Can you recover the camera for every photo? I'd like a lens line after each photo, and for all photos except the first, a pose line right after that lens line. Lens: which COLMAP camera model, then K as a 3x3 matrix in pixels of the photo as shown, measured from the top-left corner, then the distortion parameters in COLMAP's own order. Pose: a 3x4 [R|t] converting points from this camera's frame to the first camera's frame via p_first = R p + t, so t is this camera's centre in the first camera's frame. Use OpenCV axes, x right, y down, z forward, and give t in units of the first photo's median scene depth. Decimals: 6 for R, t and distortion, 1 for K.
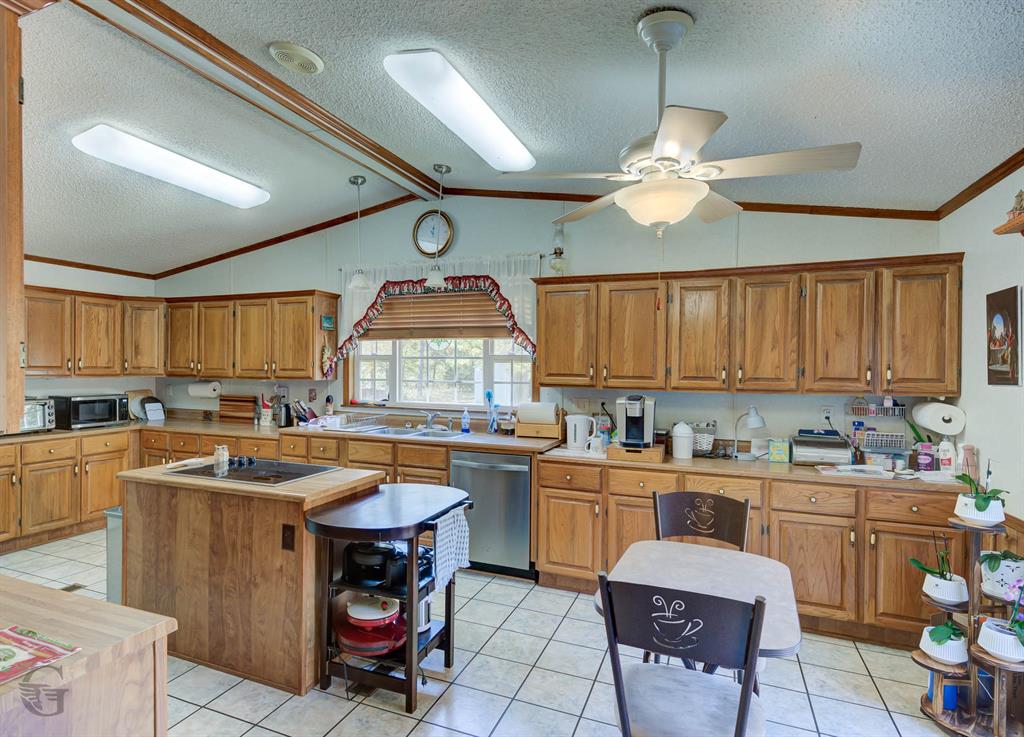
lens RADIAL K [[533.7, 0, 512.0], [0, 533.7, 368.5], [0, 0, 1]] dist [0.000543, 0.000167]
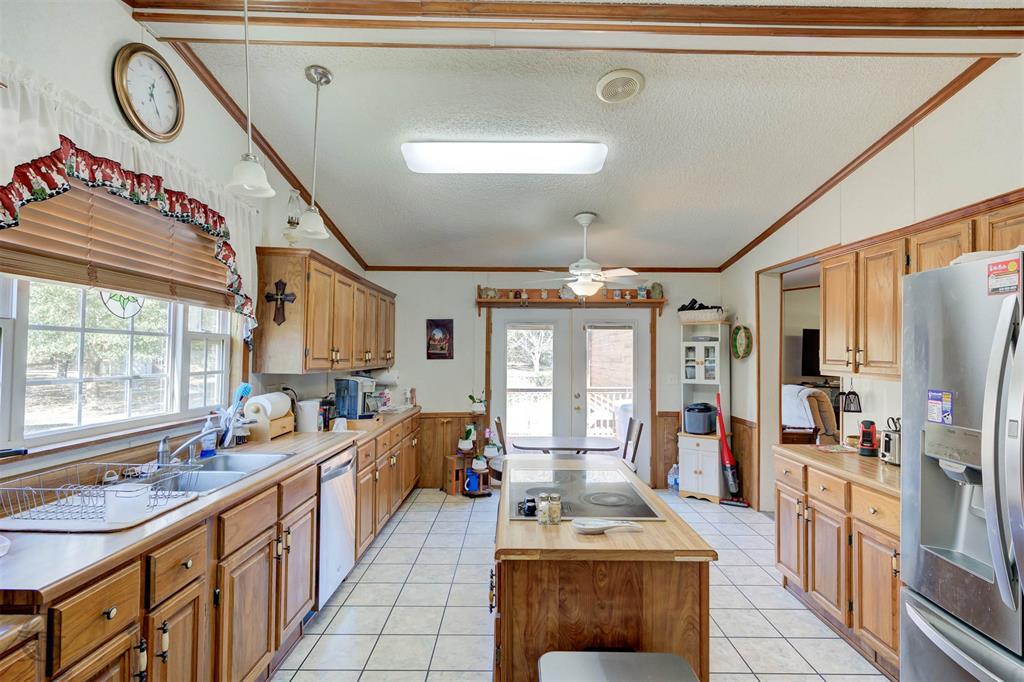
lens RADIAL K [[519.7, 0, 512.0], [0, 519.7, 341.0], [0, 0, 1]] dist [0.001536, -0.000728]
pose [[-0.359988, 0.015943, 0.932821, -0.727649], [-0.006090, 0.999793, -0.019438, -0.003147], [-0.932937, -0.012679, -0.359816, 0.828787]]
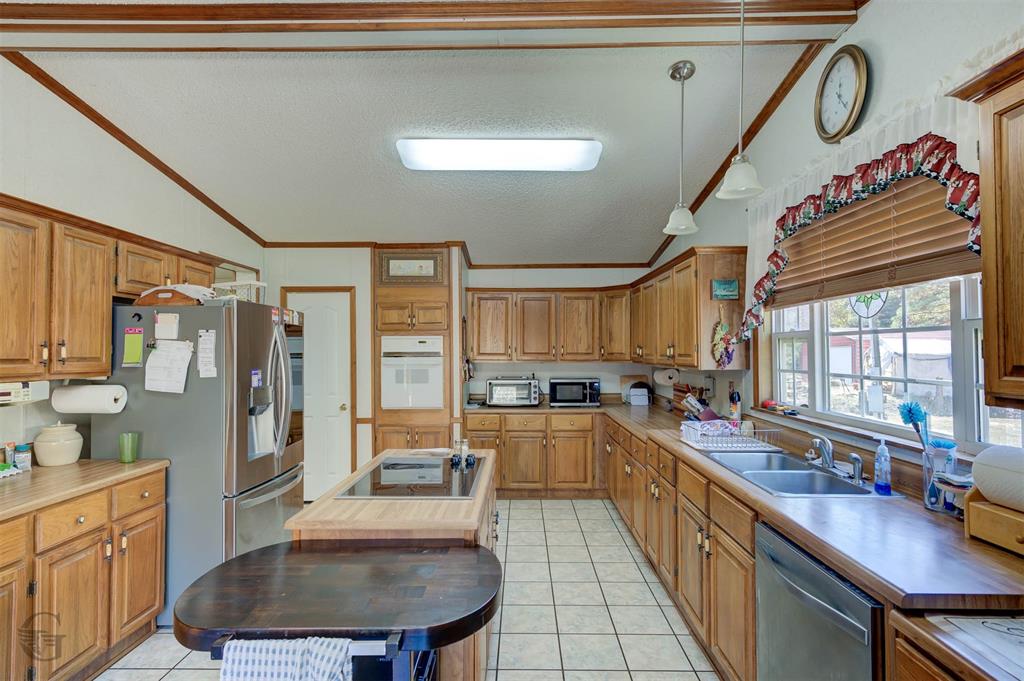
lens RADIAL K [[519.7, 0, 512.0], [0, 519.7, 340.5], [0, 0, 1]] dist [0.001536, -0.000728]
pose [[0.347615, -0.029559, -0.937171, 0.209085], [0.003757, 0.999539, -0.030132, 0.002966], [0.937630, 0.006953, 0.347565, 0.506528]]
